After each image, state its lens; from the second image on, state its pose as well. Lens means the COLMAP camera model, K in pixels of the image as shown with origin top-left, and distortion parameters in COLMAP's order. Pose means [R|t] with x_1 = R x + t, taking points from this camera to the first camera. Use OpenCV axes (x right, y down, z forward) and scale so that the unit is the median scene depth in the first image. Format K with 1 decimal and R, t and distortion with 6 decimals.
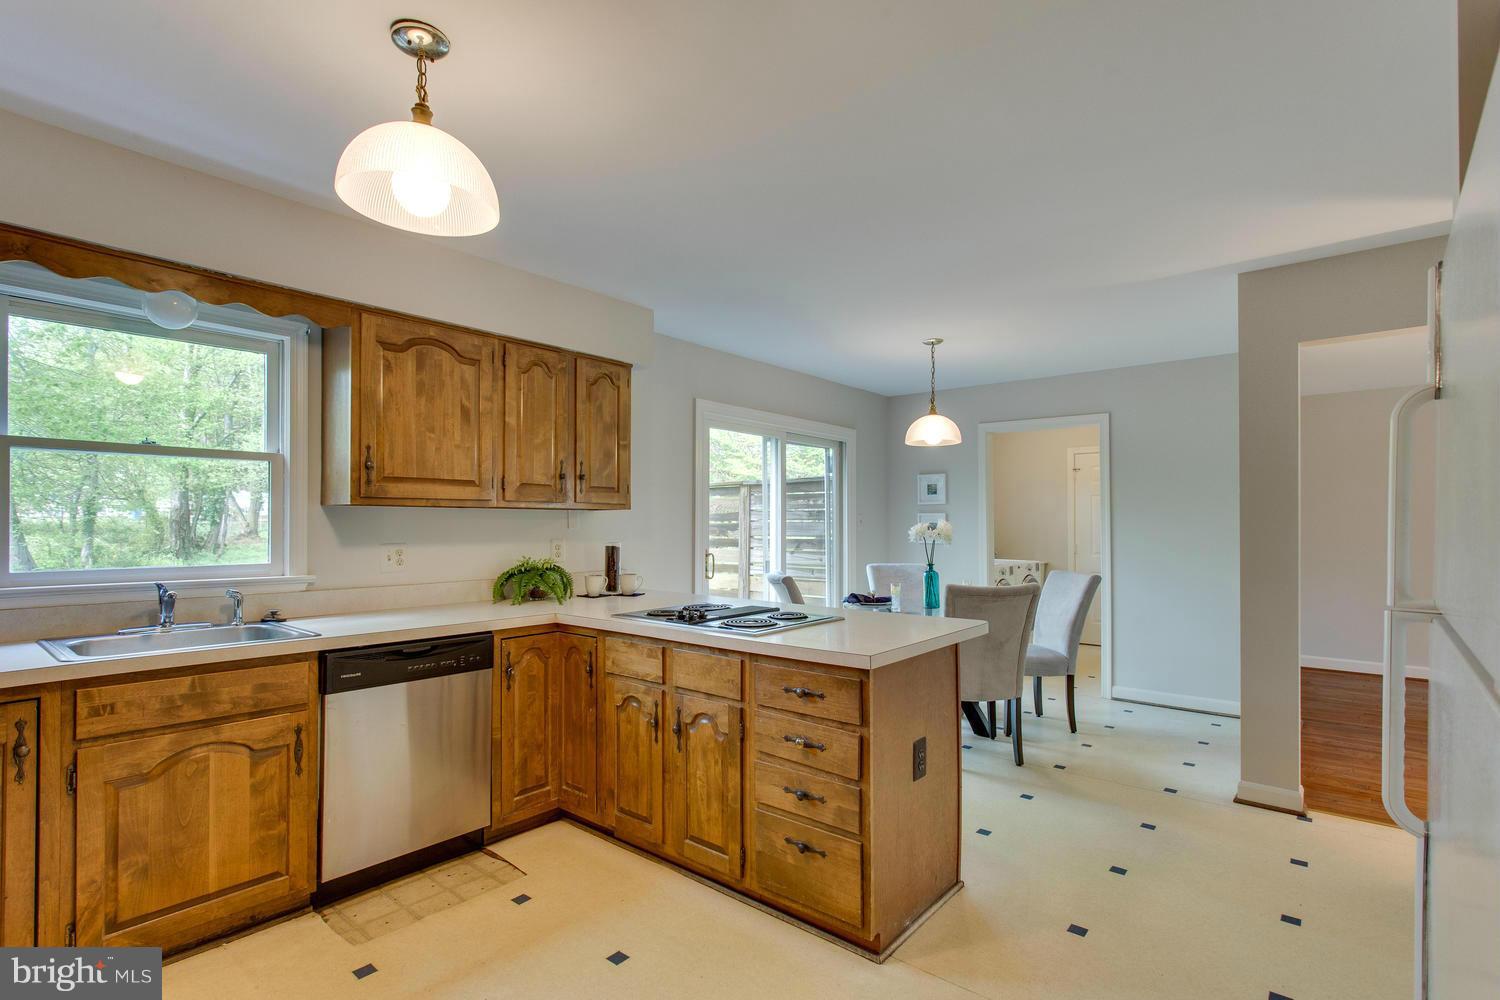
lens RADIAL K [[728.1, 0, 756.5], [0, 728.1, 512.2], [0, 0, 1]] dist [-0.005688, 0.000649]
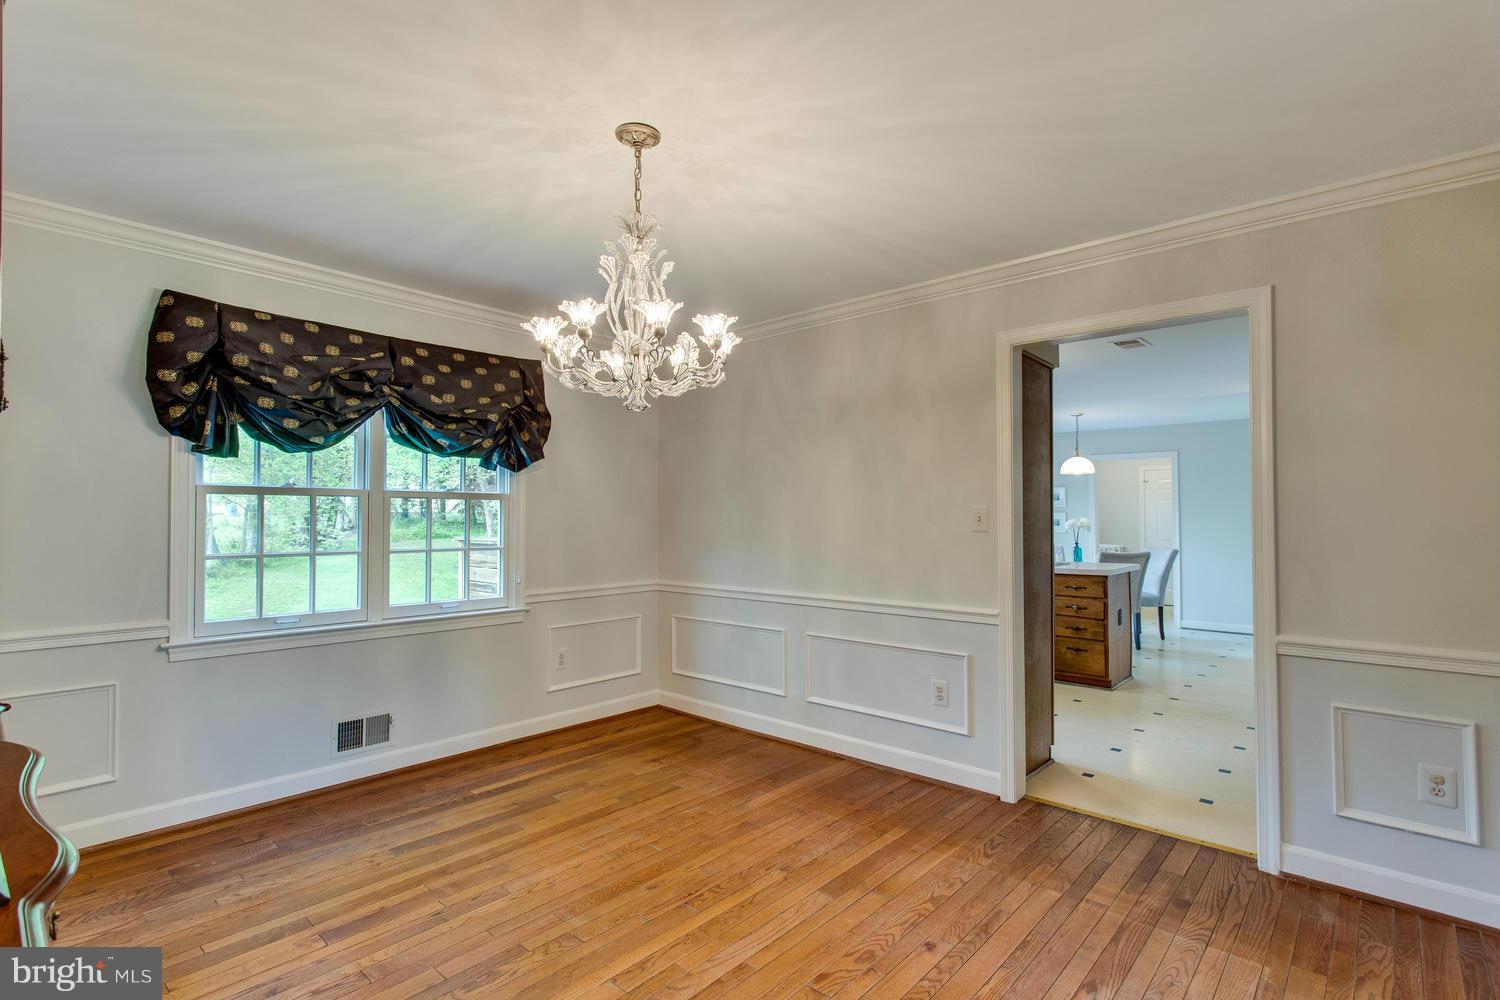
lens RADIAL K [[728.1, 0, 749.6], [0, 728.1, 503.4], [0, 0, 1]] dist [-0.005688, 0.000649]
pose [[0.999252, -0.002569, -0.038586, -0.840698], [0.002256, 0.999964, -0.008154, -0.019775], [0.038605, 0.008061, 0.999222, -1.351149]]
